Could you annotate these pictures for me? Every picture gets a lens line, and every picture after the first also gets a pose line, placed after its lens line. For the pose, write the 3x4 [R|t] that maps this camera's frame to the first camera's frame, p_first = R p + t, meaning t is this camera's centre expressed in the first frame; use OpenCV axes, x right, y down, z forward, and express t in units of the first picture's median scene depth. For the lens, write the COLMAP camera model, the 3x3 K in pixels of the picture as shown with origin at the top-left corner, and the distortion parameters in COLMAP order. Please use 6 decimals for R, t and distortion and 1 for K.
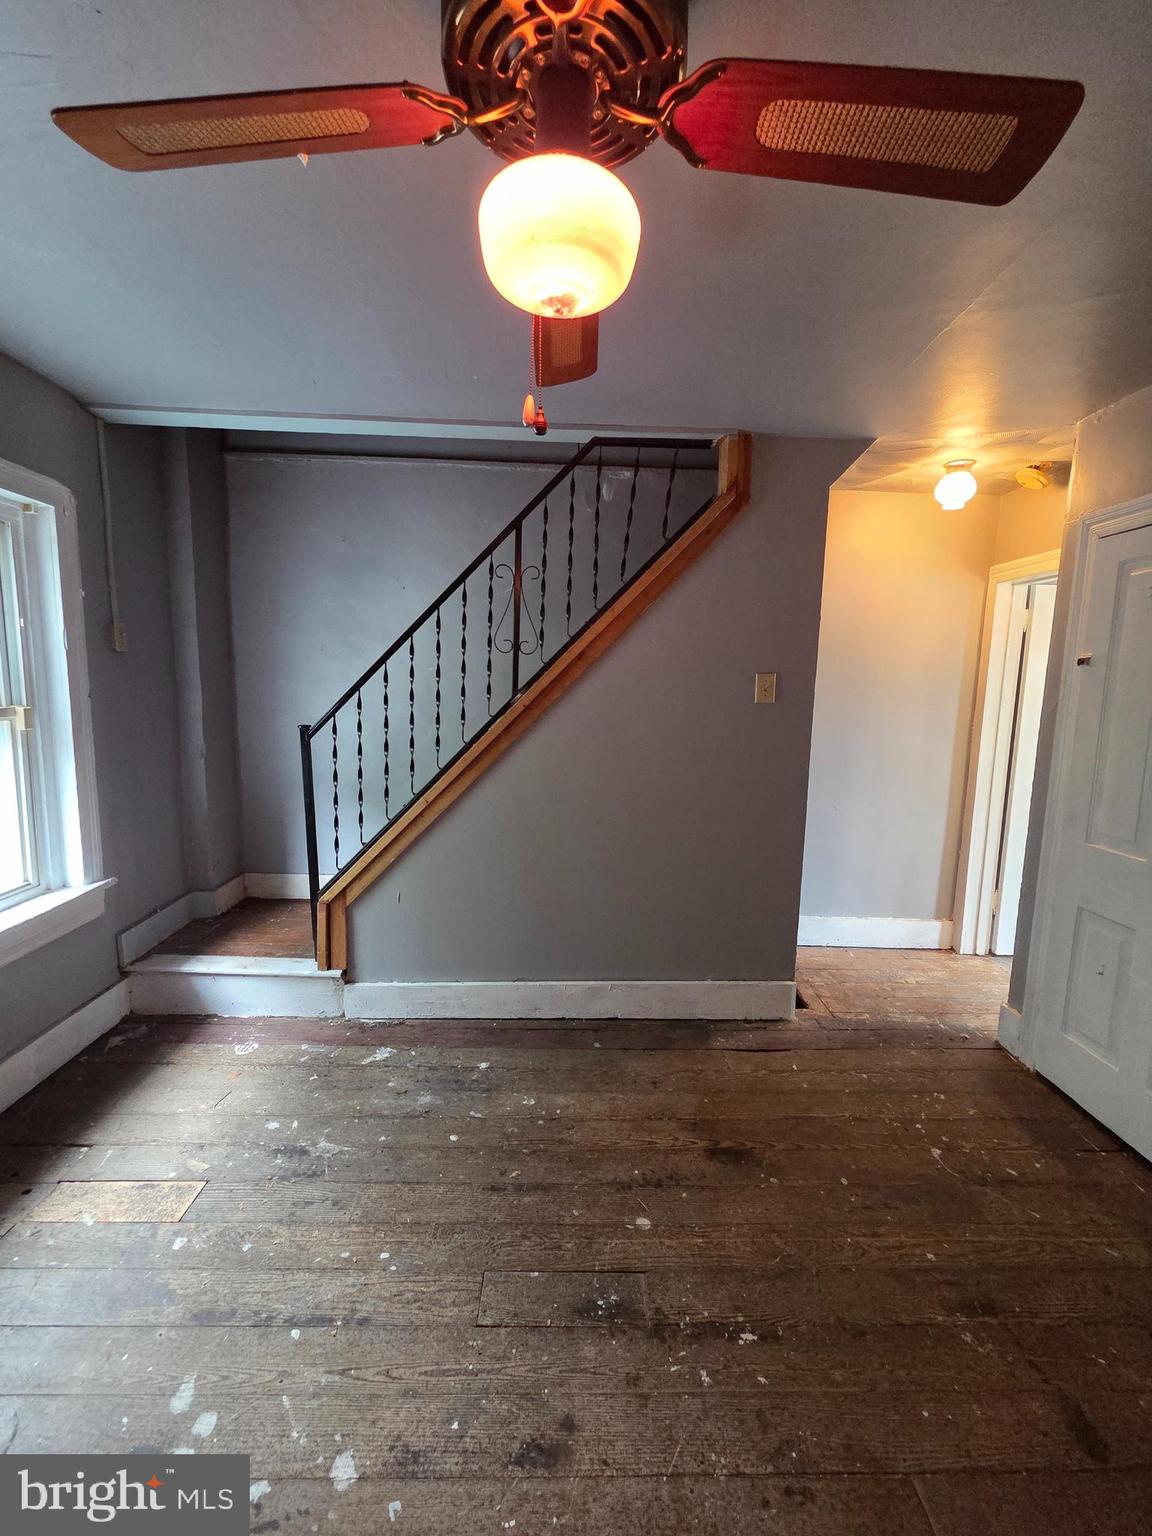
lens RADIAL K [[628.5, 0, 573.9], [0, 628.5, 760.2], [0, 0, 1]] dist [0.002231, -0.000304]
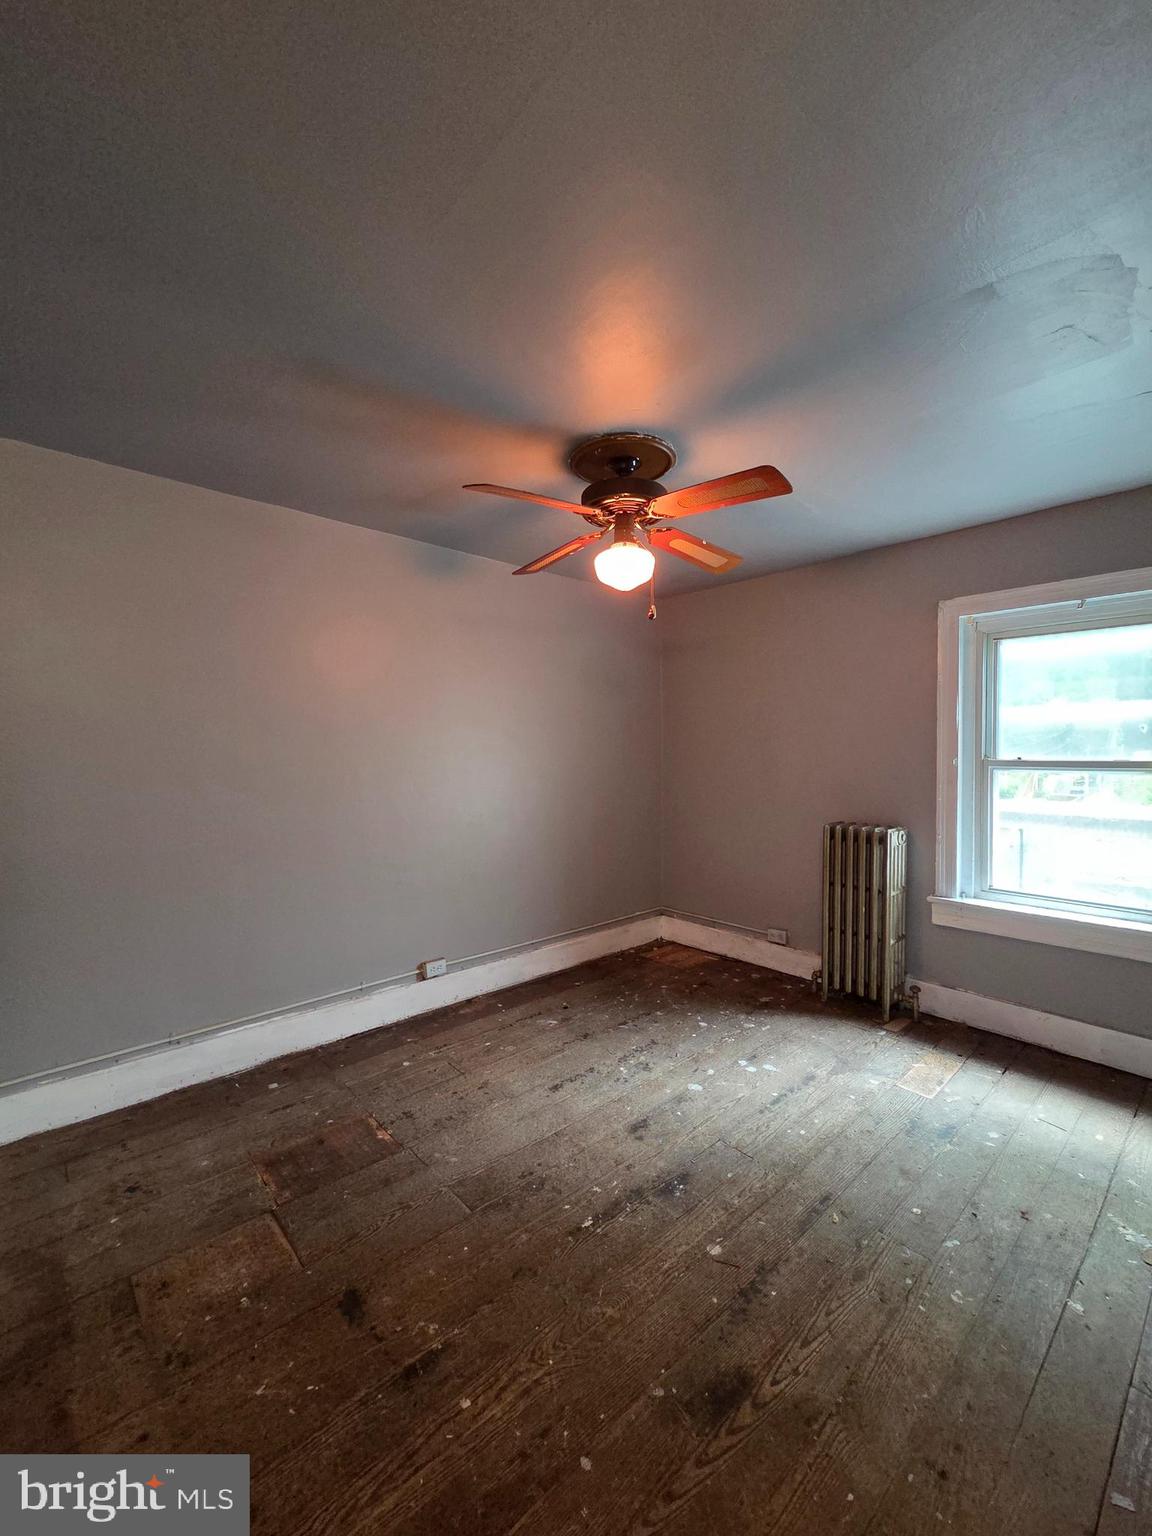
lens RADIAL K [[628.5, 0, 573.9], [0, 628.5, 760.2], [0, 0, 1]] dist [0.002231, -0.000304]
pose [[-0.758870, -0.012016, -0.651131, 1.088453], [-0.099939, 0.990136, 0.098203, -0.137885], [0.643528, 0.139597, -0.752585, 1.724490]]
